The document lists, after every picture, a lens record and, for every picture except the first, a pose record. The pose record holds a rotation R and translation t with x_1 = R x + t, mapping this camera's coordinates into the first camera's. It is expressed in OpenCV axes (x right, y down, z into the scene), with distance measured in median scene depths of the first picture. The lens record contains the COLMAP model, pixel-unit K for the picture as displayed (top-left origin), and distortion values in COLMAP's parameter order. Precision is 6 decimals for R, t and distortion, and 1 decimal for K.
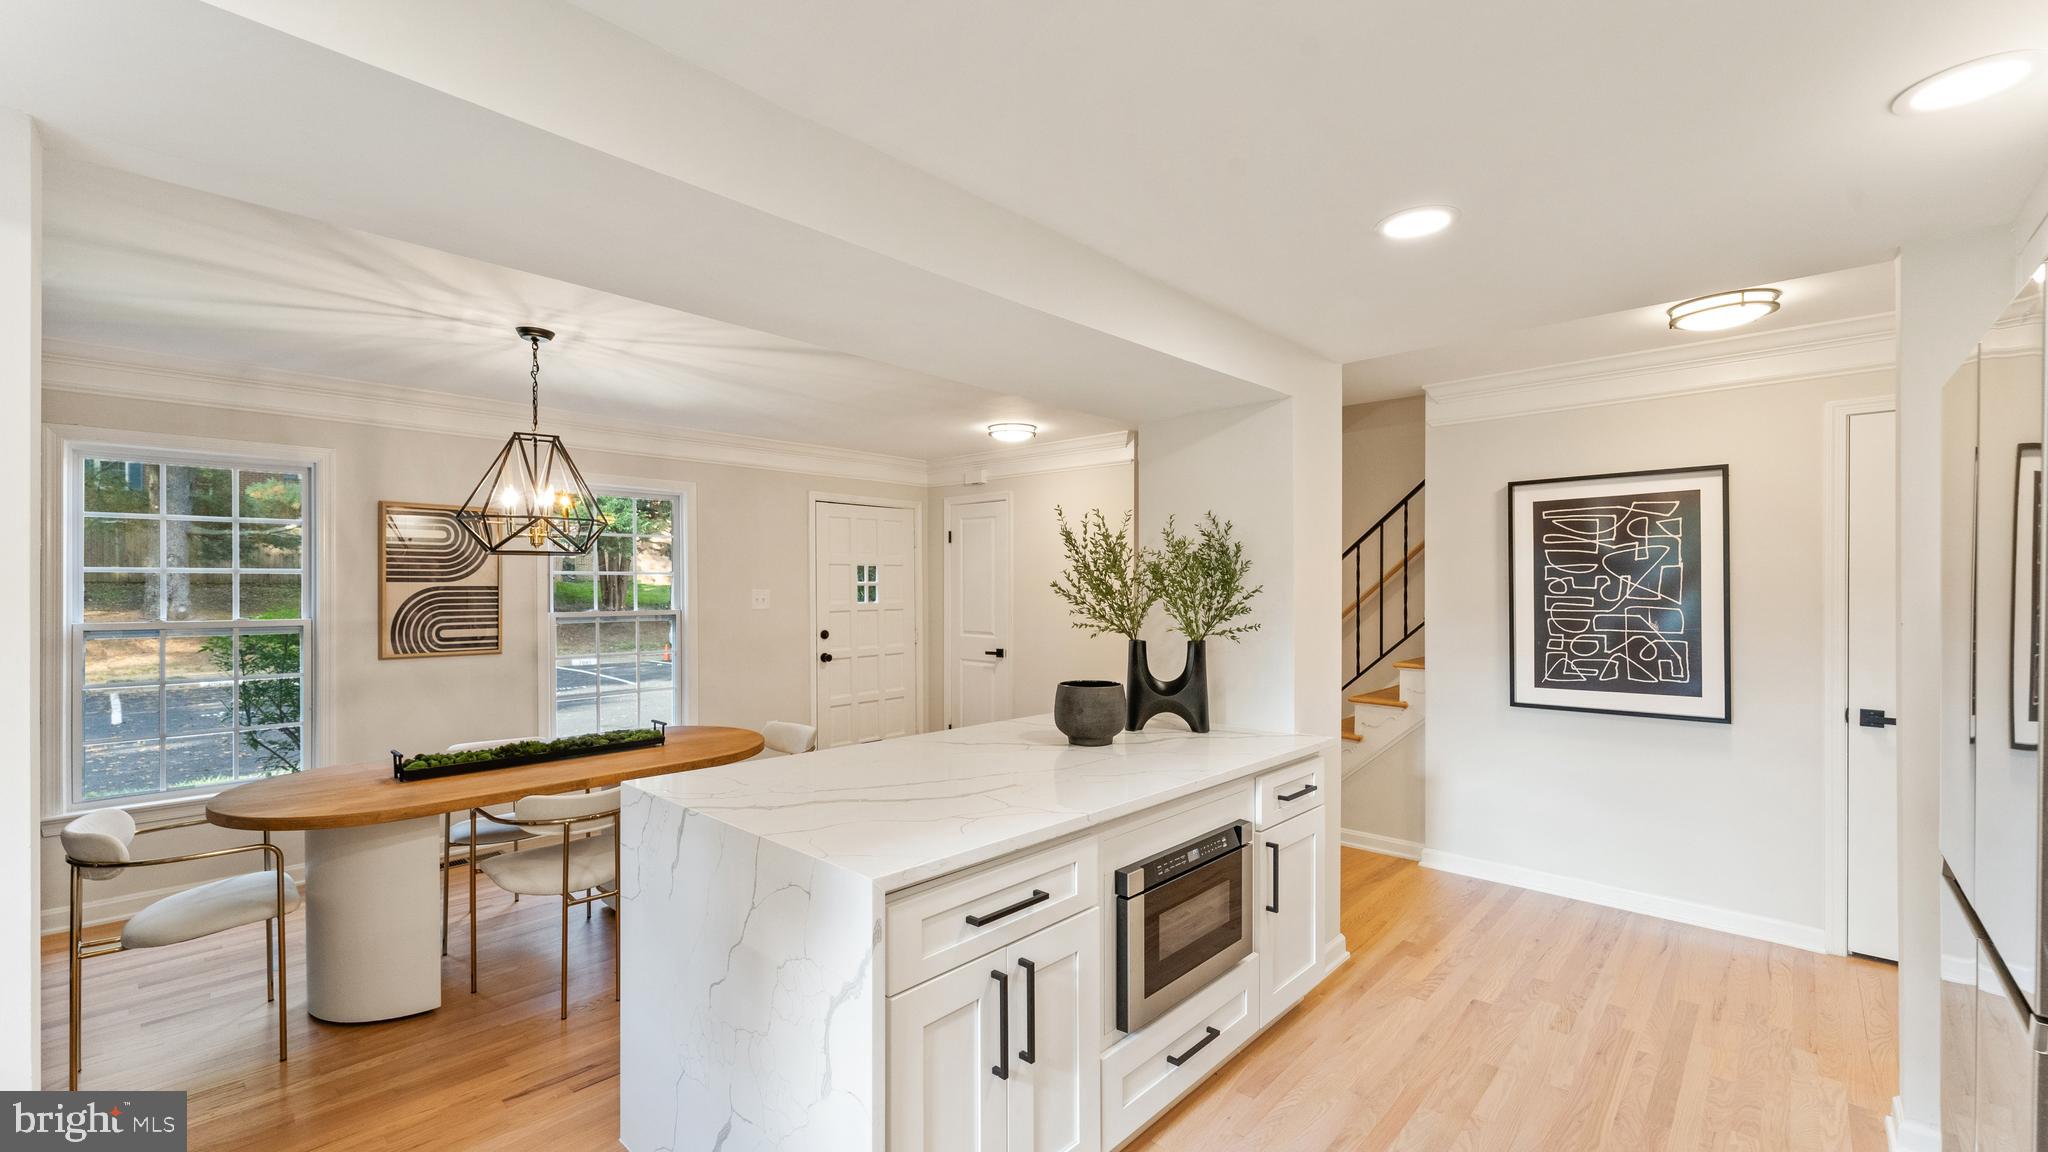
lens RADIAL K [[823.6, 0, 1023.8], [0, 823.6, 583.8], [0, 0, 1]] dist [0.002948, -0.000346]
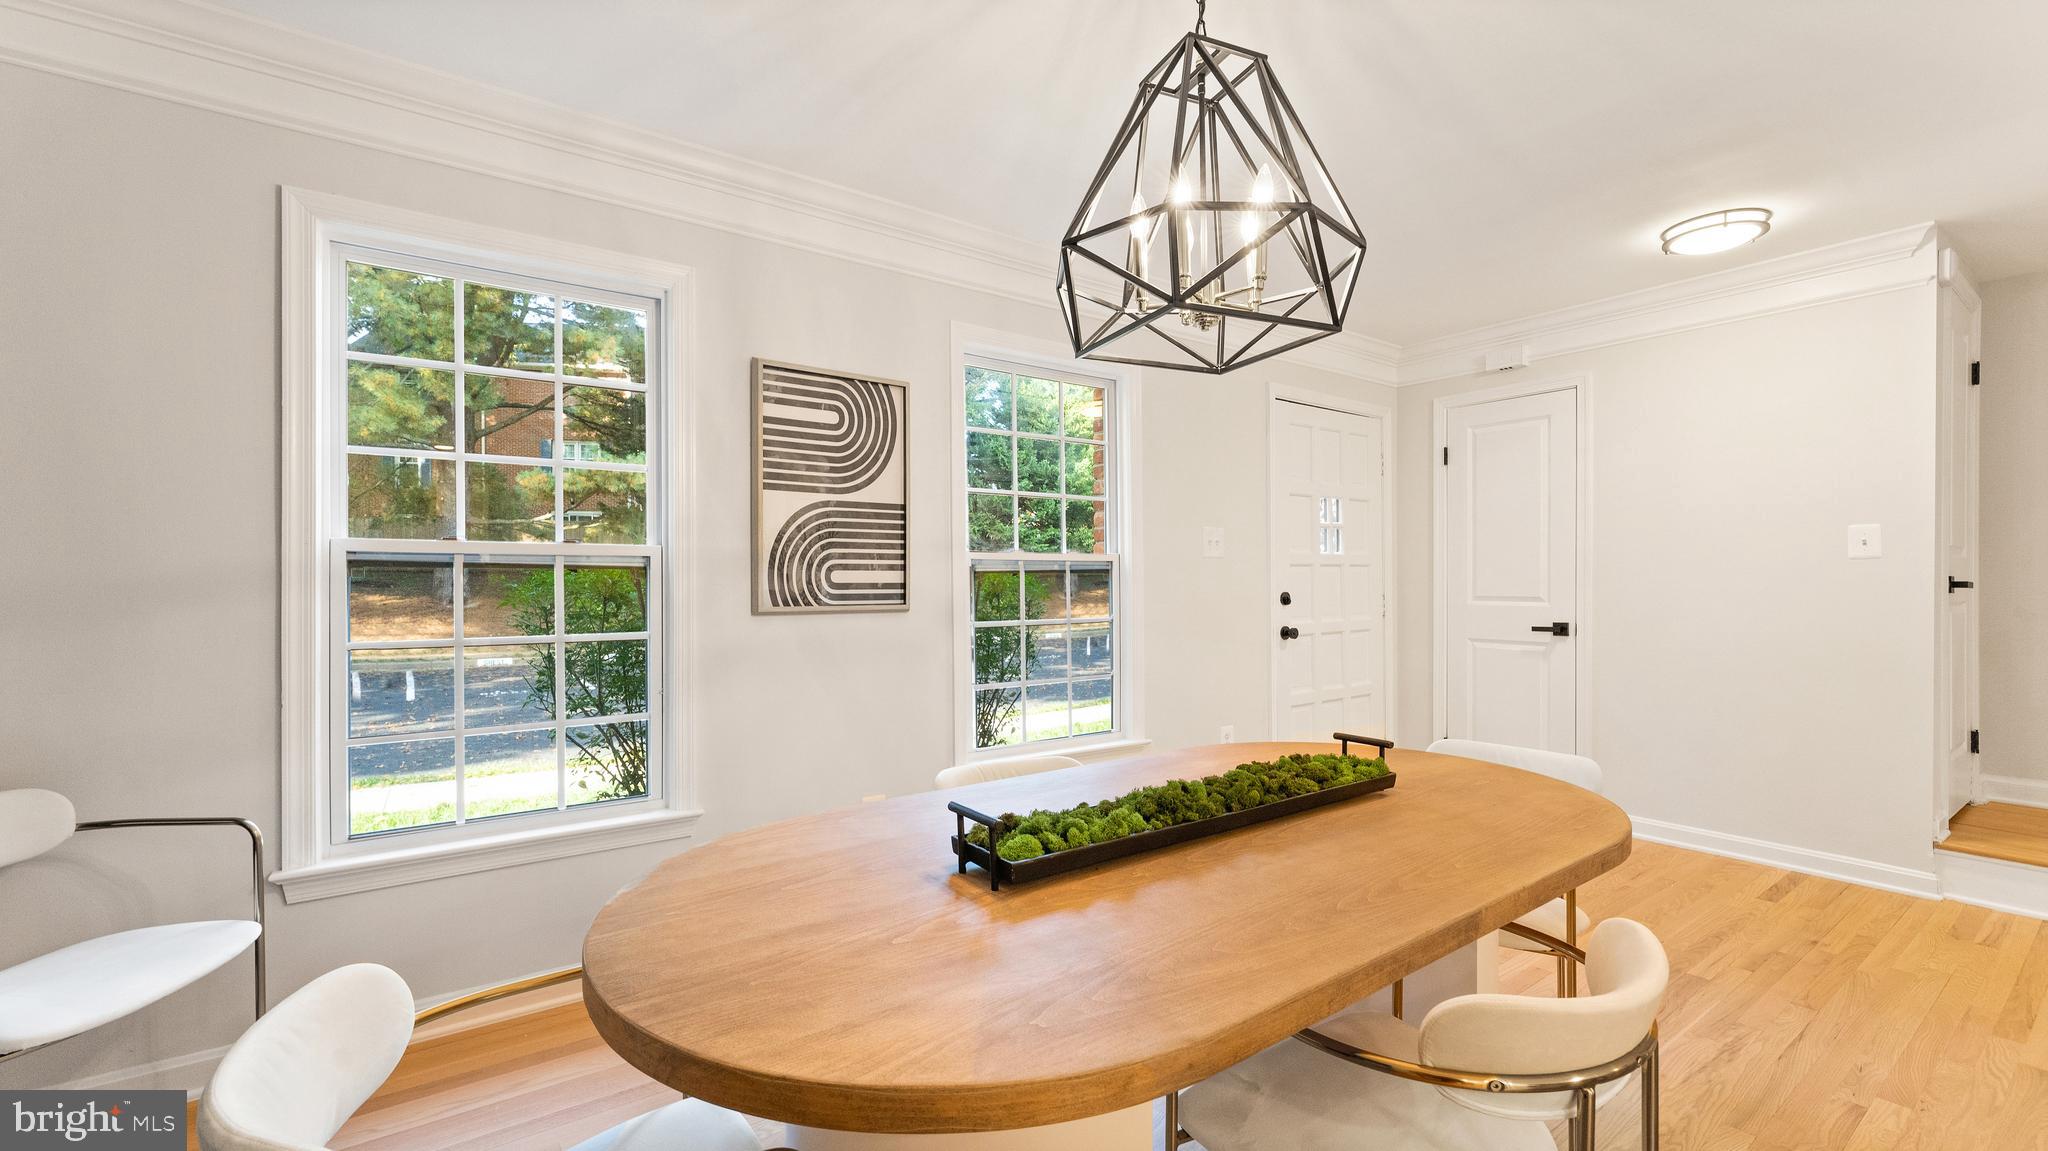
lens RADIAL K [[823.6, 0, 1023.4], [0, 823.6, 580.2], [0, 0, 1]] dist [0.002948, -0.000346]
pose [[0.980915, -0.002475, -0.194420, -0.444426], [0.002663, 0.999996, 0.000707, 0.063416], [0.194418, -0.001211, 0.980918, 0.417177]]
